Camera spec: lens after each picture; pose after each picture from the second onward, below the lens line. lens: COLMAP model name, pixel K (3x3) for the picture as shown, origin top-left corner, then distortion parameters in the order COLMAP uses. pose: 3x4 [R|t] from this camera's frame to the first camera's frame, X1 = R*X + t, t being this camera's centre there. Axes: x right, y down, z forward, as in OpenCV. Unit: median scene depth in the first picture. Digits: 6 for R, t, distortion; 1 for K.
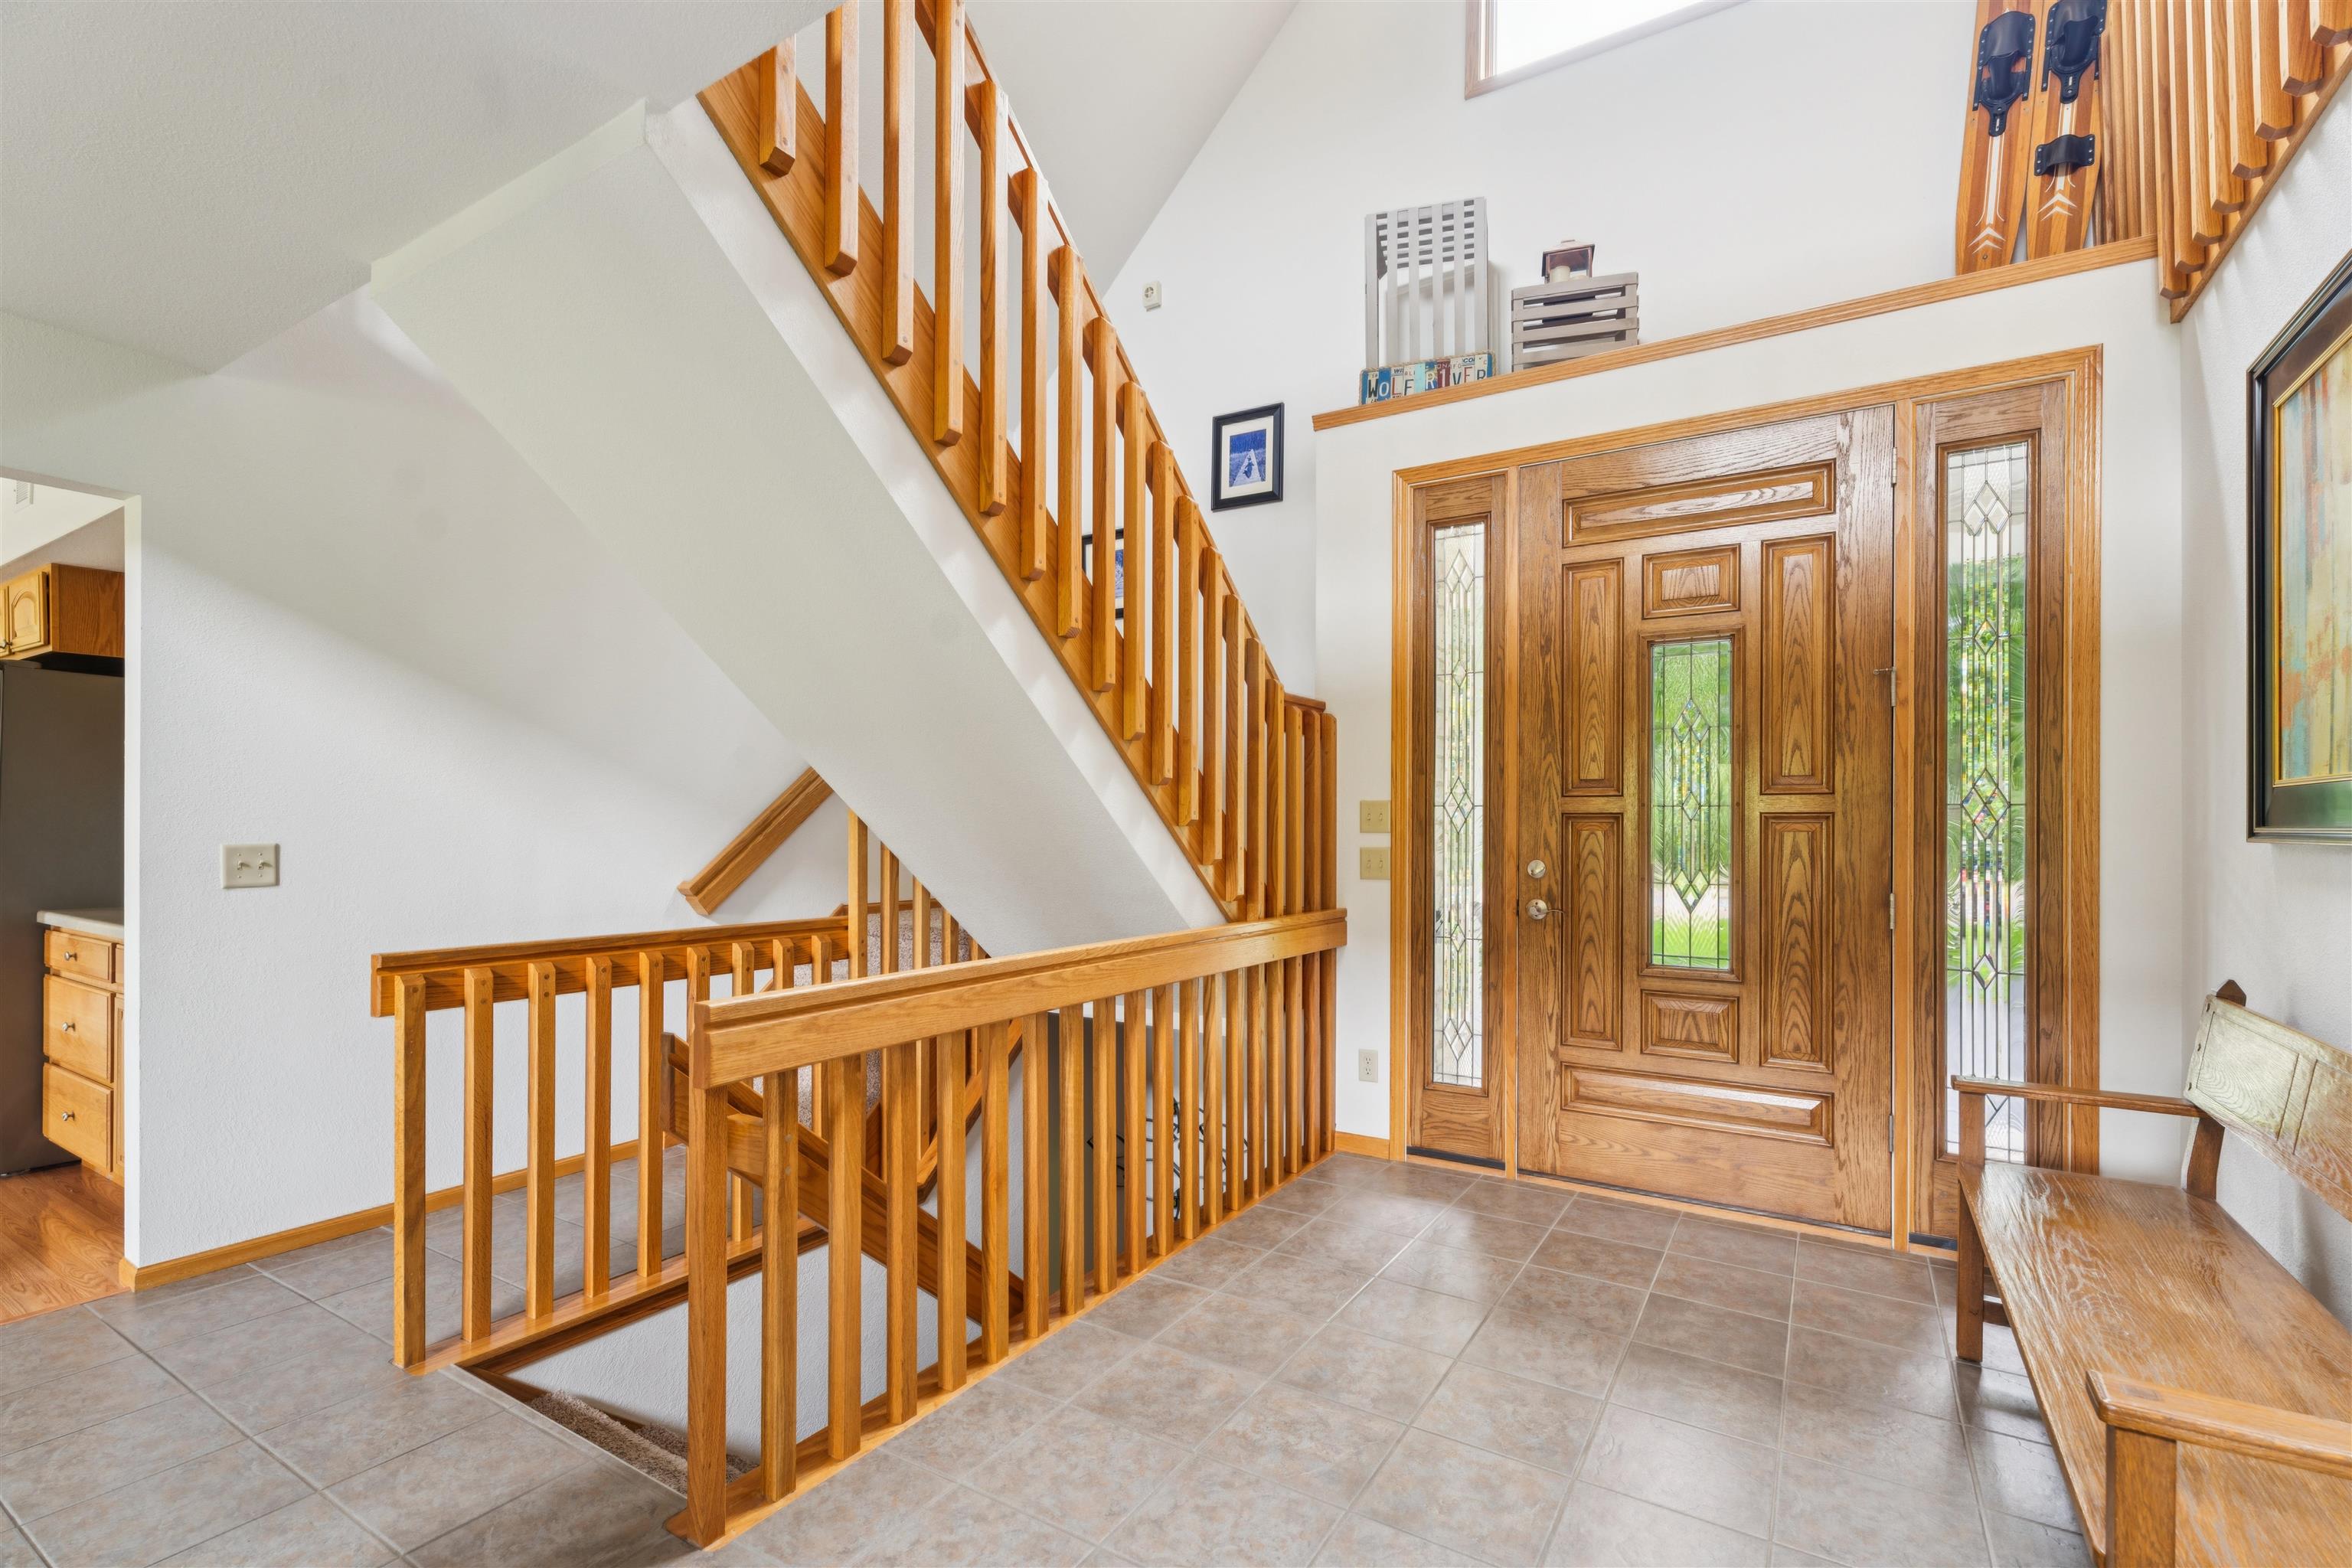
lens RADIAL K [[1070.4, 0, 1172.3], [0, 1070.4, 821.0], [0, 0, 1]] dist [-0.000334, 0.000095]
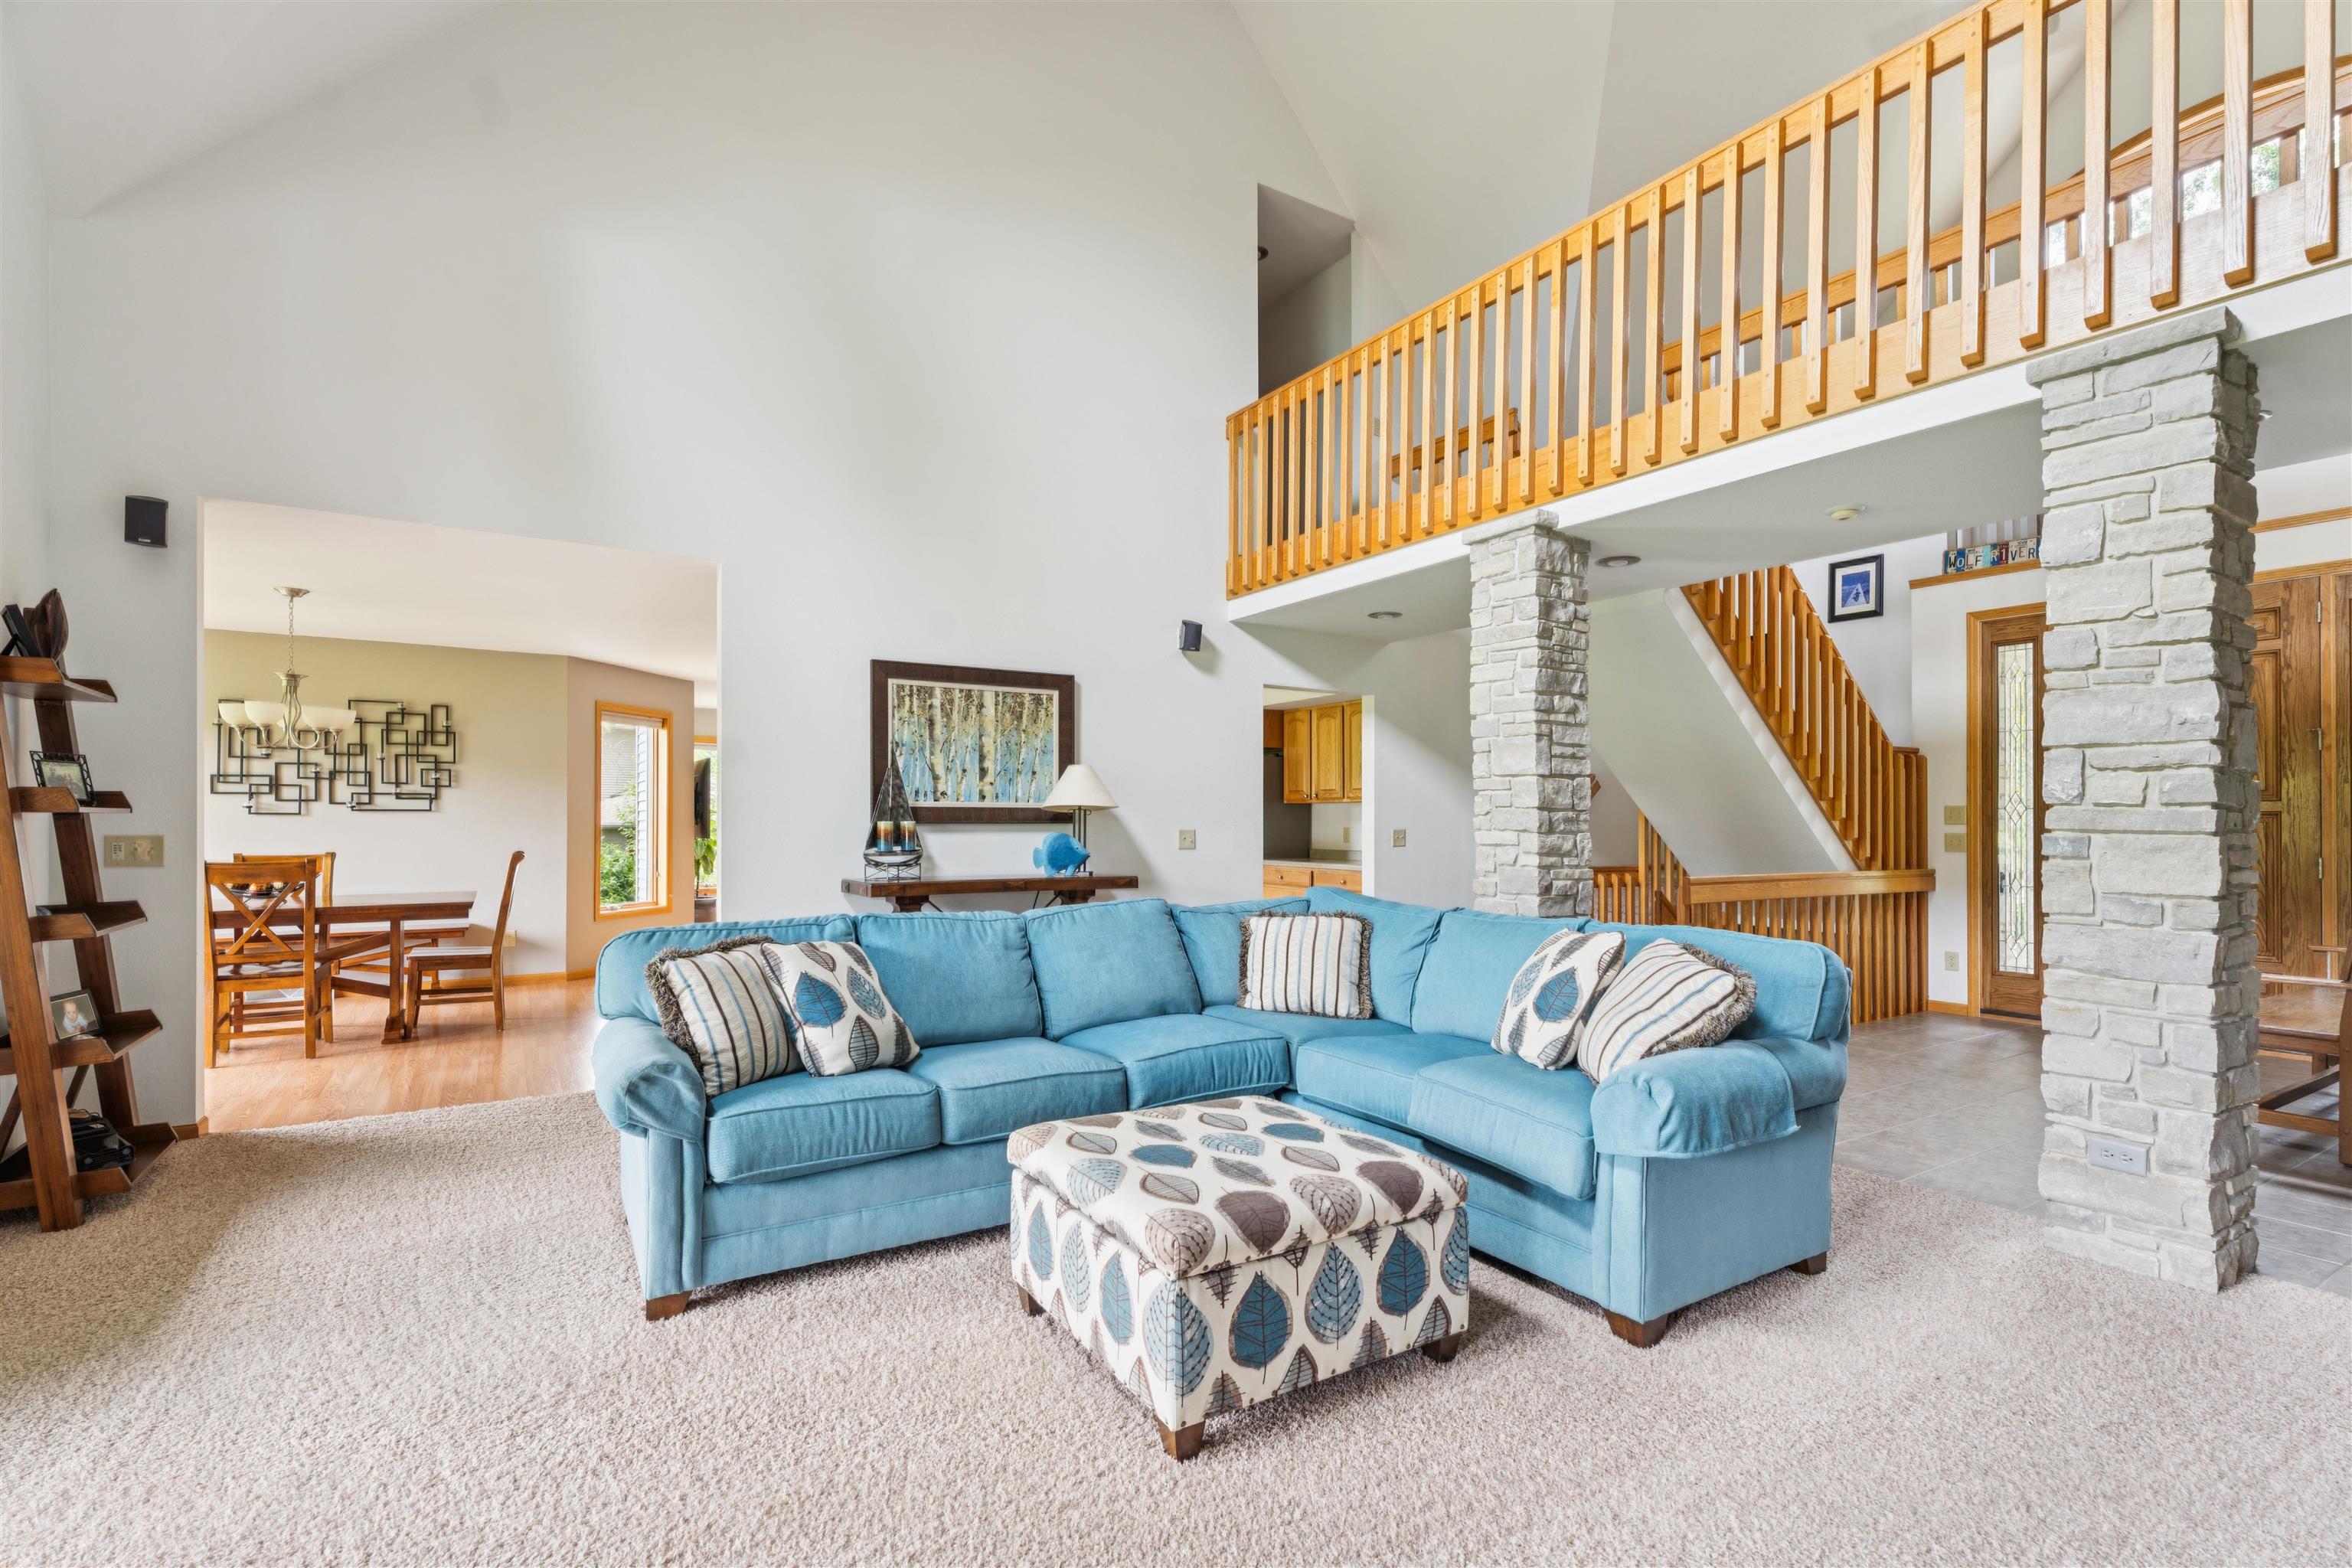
lens RADIAL K [[1059.5, 0, 1147.7], [0, 1059.5, 813.4], [0, 0, 1]] dist [0.000531, -0.001169]
pose [[0.891747, -0.005397, -0.452502, -0.201636], [0.003862, 0.999983, -0.004315, -0.003857], [0.452518, 0.002100, 0.891753, -1.128393]]
